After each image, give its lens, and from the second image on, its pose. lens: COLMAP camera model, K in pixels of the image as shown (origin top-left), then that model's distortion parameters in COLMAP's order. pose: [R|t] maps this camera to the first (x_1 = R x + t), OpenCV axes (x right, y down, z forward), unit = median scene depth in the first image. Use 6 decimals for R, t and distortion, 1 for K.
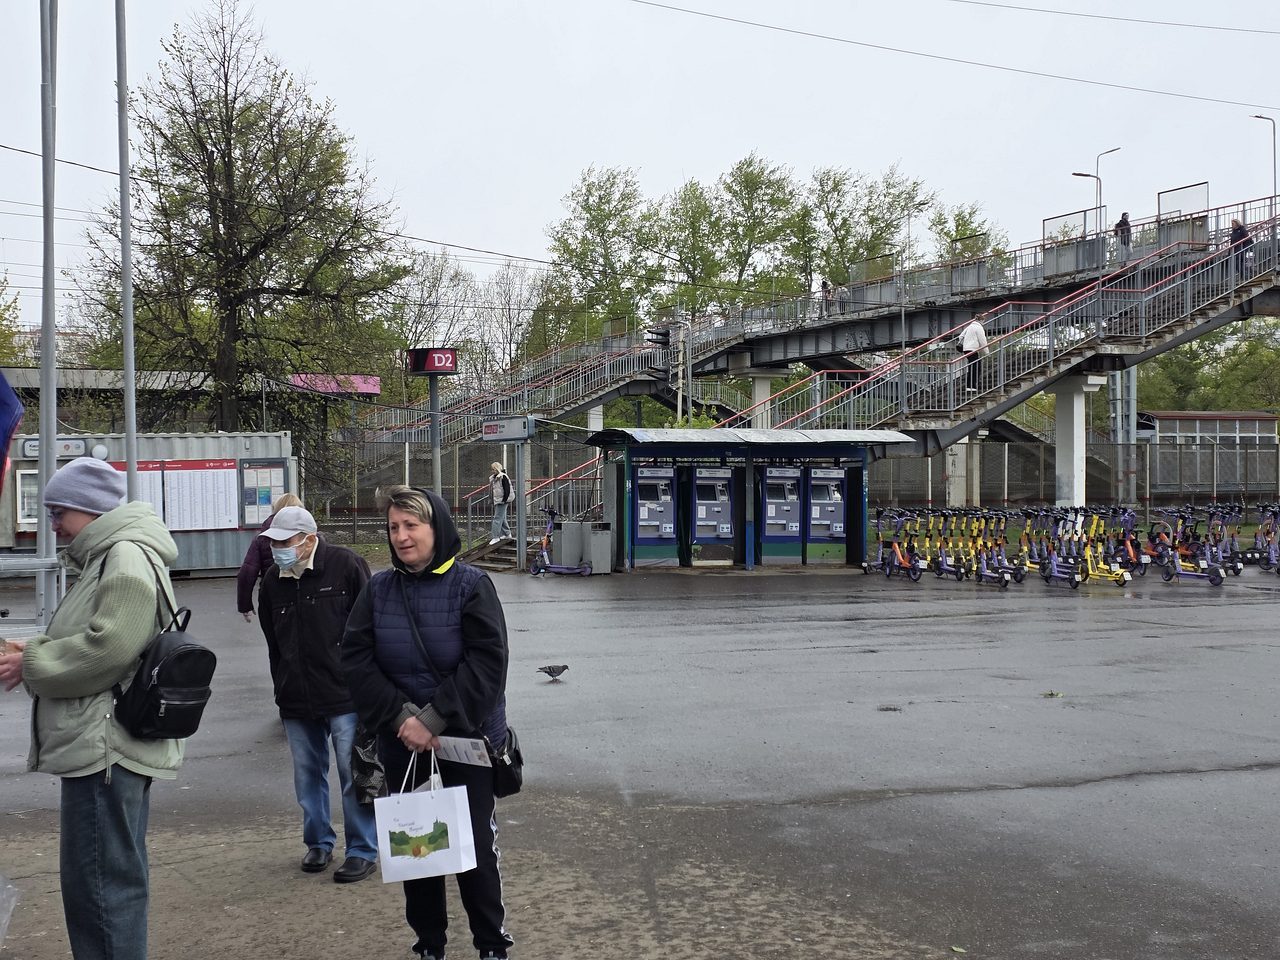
lens RADIAL K [[1698.9, 0, 645.8], [0, 1698.9, 489.7], [0, 0, 1]] dist [0.088663, 0.000000]
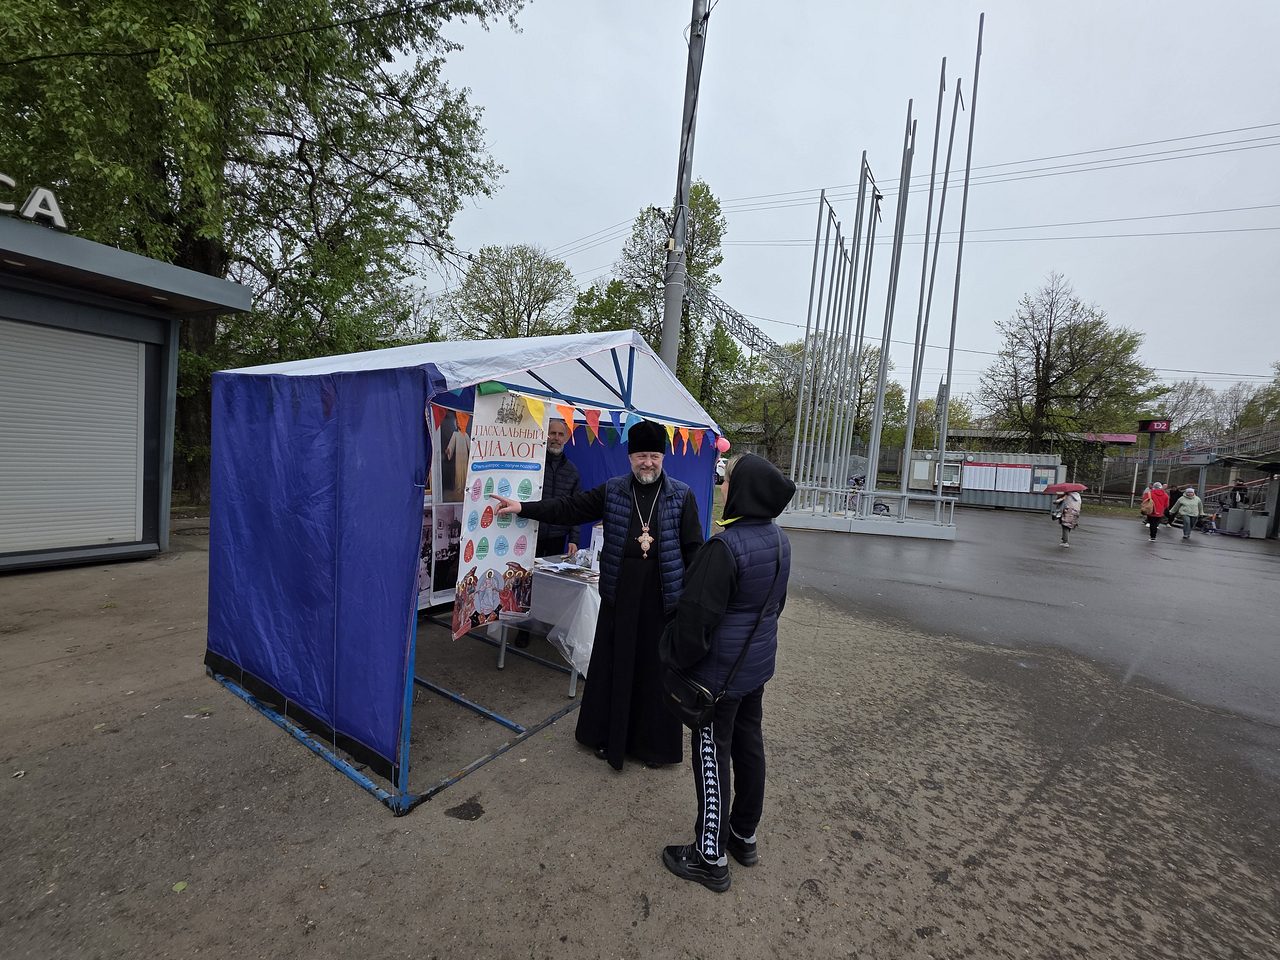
lens RADIAL K [[509.1, 0, 633.9], [0, 509.1, 480.0], [0, 0, 1]] dist [-0.002007, 0.001460]
pose [[0.575539, 0.093194, -0.812447, 0.029106], [-0.072275, 0.995394, 0.062979, -0.000629], [0.814574, 0.022473, 0.579624, 0.101406]]
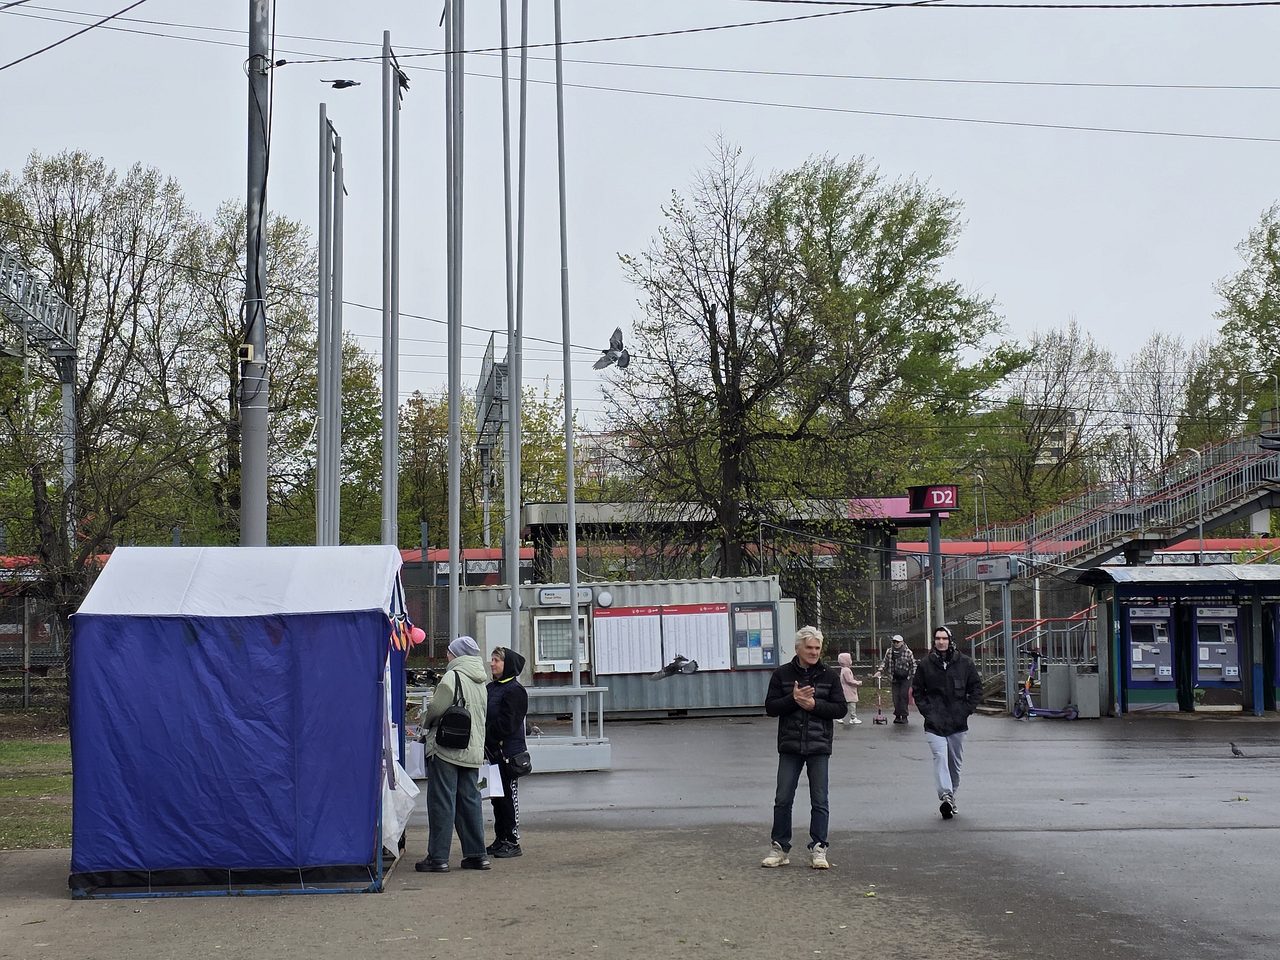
lens RADIAL K [[2381.7, 0, 610.4], [0, 2381.7, 497.5], [0, 0, 1]] dist [0.208154, 0.000000]
pose [[0.937004, -0.027524, -0.348234, 0.199484], [0.009749, 0.998563, -0.052694, -0.006272], [0.349184, 0.045979, 0.935926, -0.387035]]
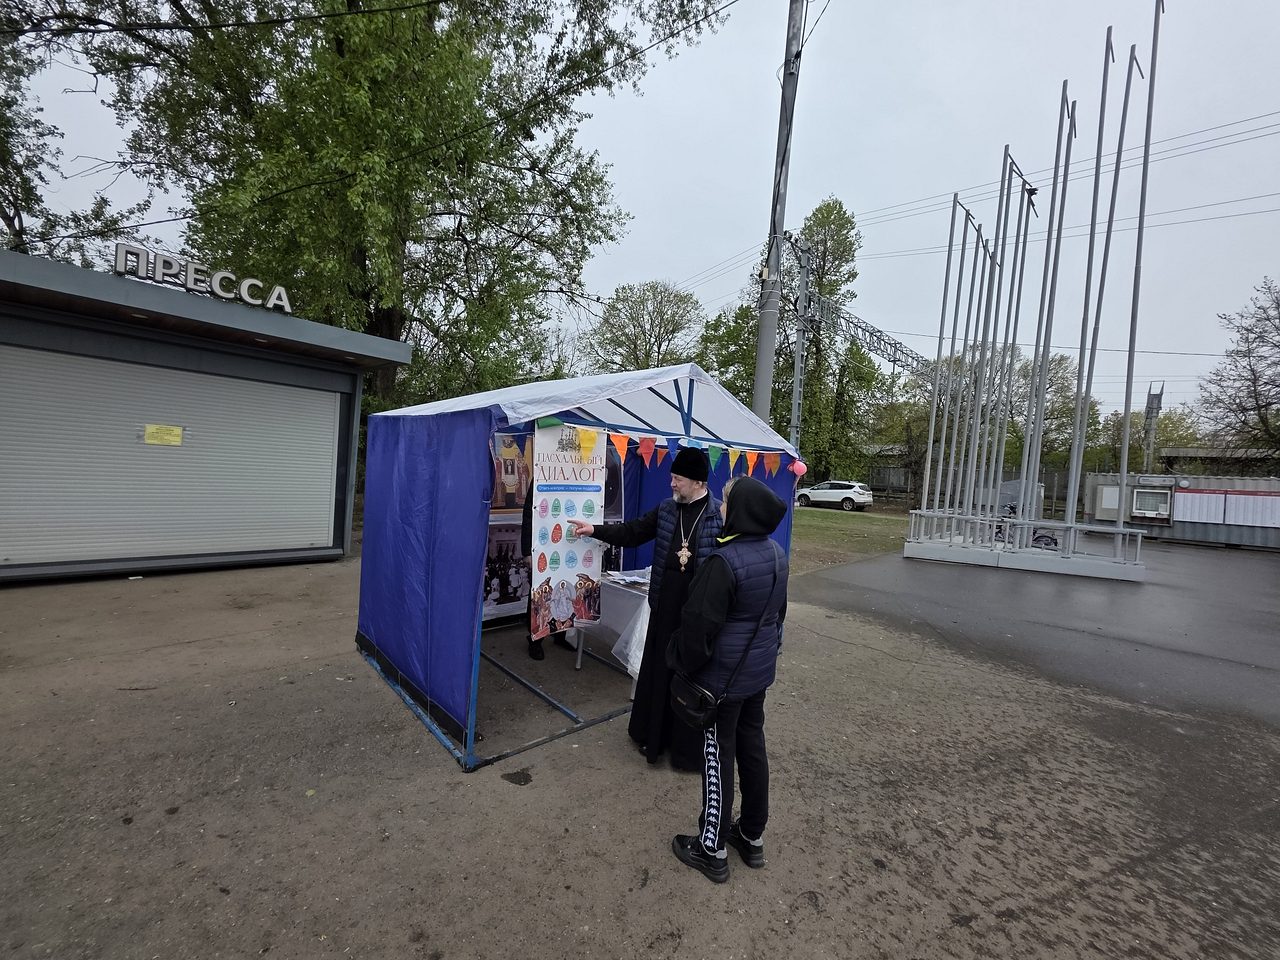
lens RADIAL K [[509.1, 0, 635.9], [0, 509.1, 481.1], [0, 0, 1]] dist [-0.002007, 0.001460]
pose [[0.345581, 0.055228, -0.936762, 0.046159], [-0.066016, 0.997224, 0.034438, -0.001601], [0.936064, 0.049941, 0.348268, 0.111725]]
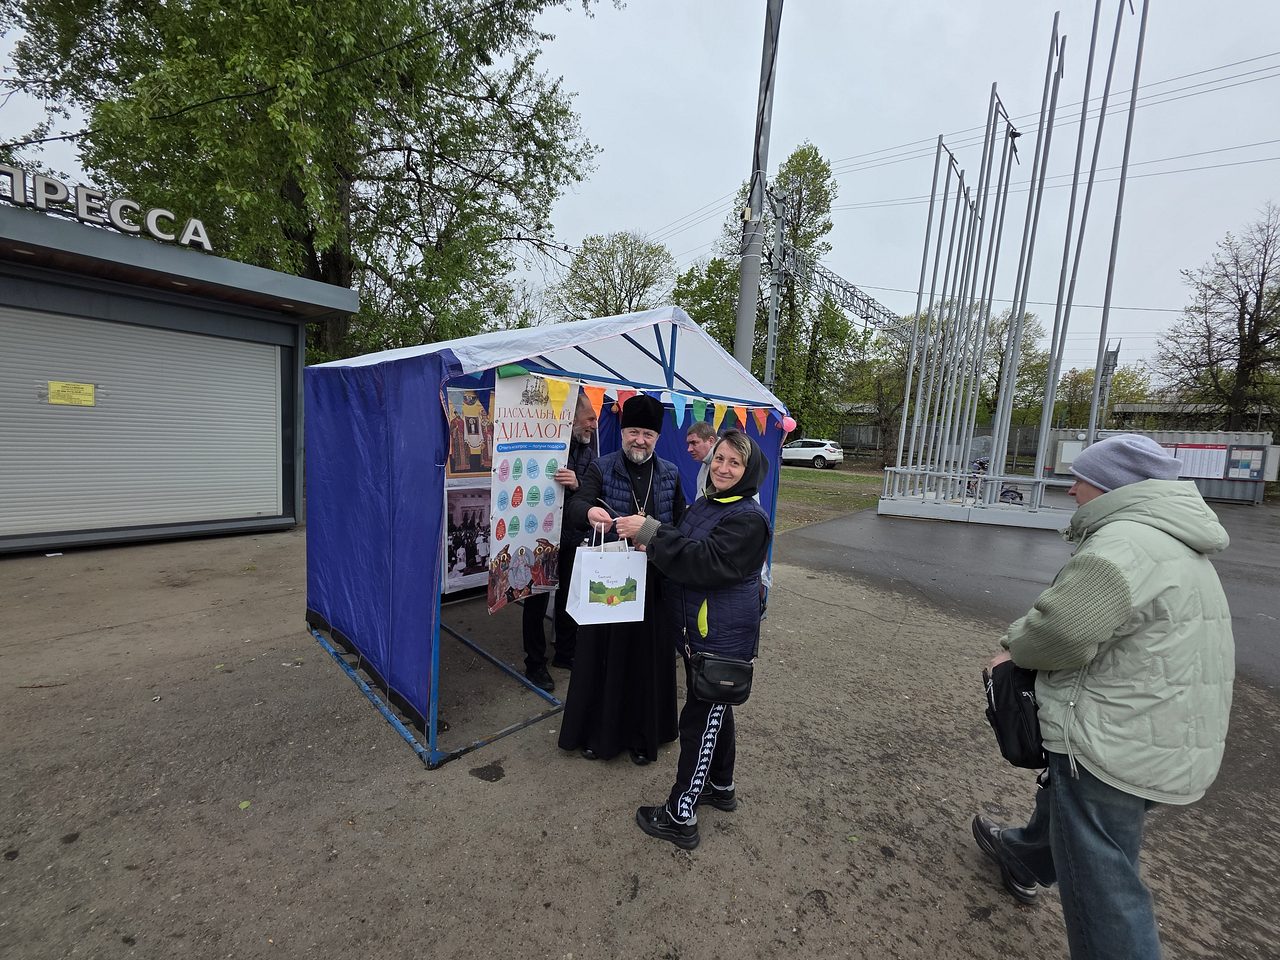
lens RADIAL K [[509.1, 0, 635.8], [0, 509.1, 480.7], [0, 0, 1]] dist [-0.002007, 0.001460]
pose [[0.397646, 0.121697, -0.909433, 0.034503], [-0.057208, 0.992525, 0.107802, -0.000732], [0.915754, 0.009159, 0.401635, 0.114715]]
